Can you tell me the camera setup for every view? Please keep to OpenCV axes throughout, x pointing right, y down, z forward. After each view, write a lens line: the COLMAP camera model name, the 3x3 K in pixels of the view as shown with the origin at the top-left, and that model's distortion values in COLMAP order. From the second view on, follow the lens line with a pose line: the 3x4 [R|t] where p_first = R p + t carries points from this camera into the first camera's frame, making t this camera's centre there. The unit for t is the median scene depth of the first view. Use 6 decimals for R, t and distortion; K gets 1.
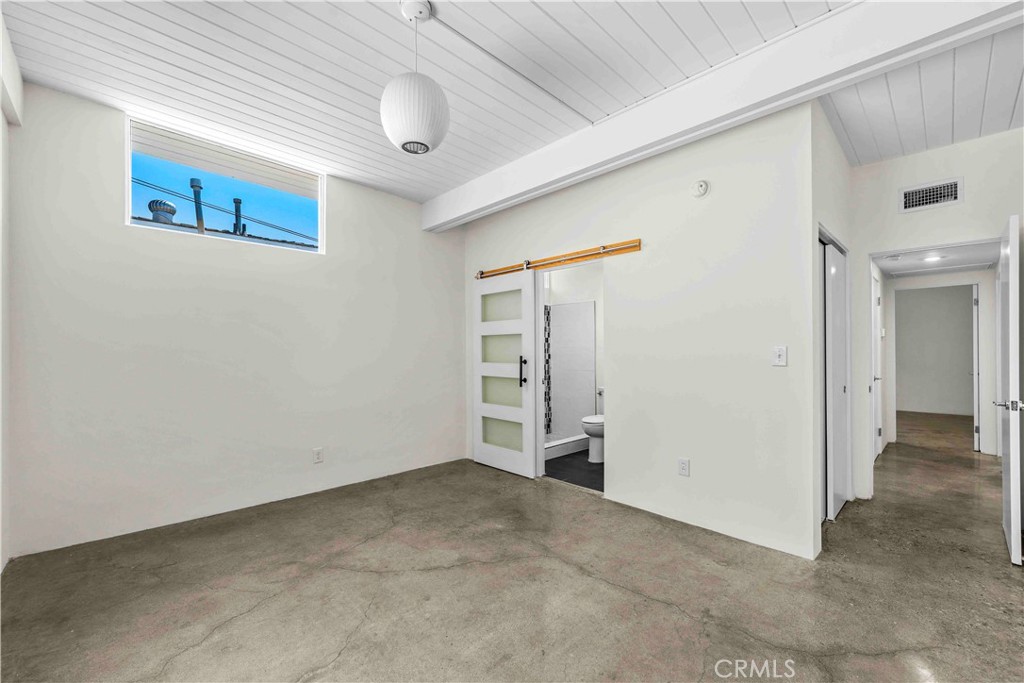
lens RADIAL K [[422.8, 0, 512.4], [0, 422.8, 342.7], [0, 0, 1]] dist [0.000571, 0.000452]
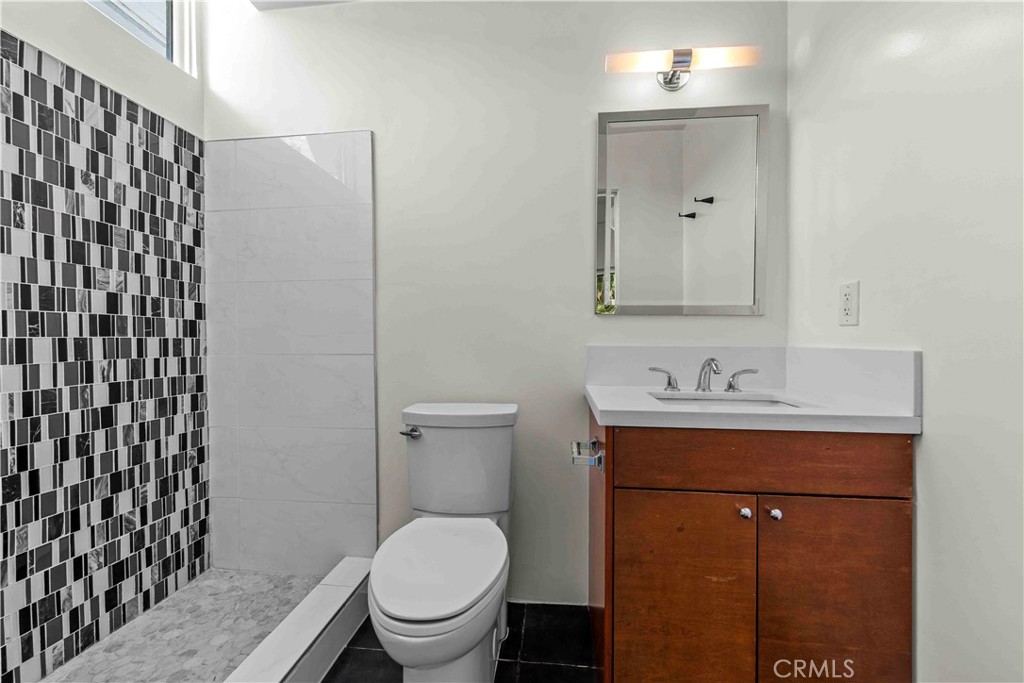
lens RADIAL K [[422.8, 0, 514.1], [0, 422.8, 341.9], [0, 0, 1]] dist [0.000571, 0.000452]
pose [[0.761418, -0.004156, 0.648248, 0.062960], [-0.001138, 0.999969, 0.007748, 0.051122], [-0.648260, -0.006637, 0.761390, 0.634944]]
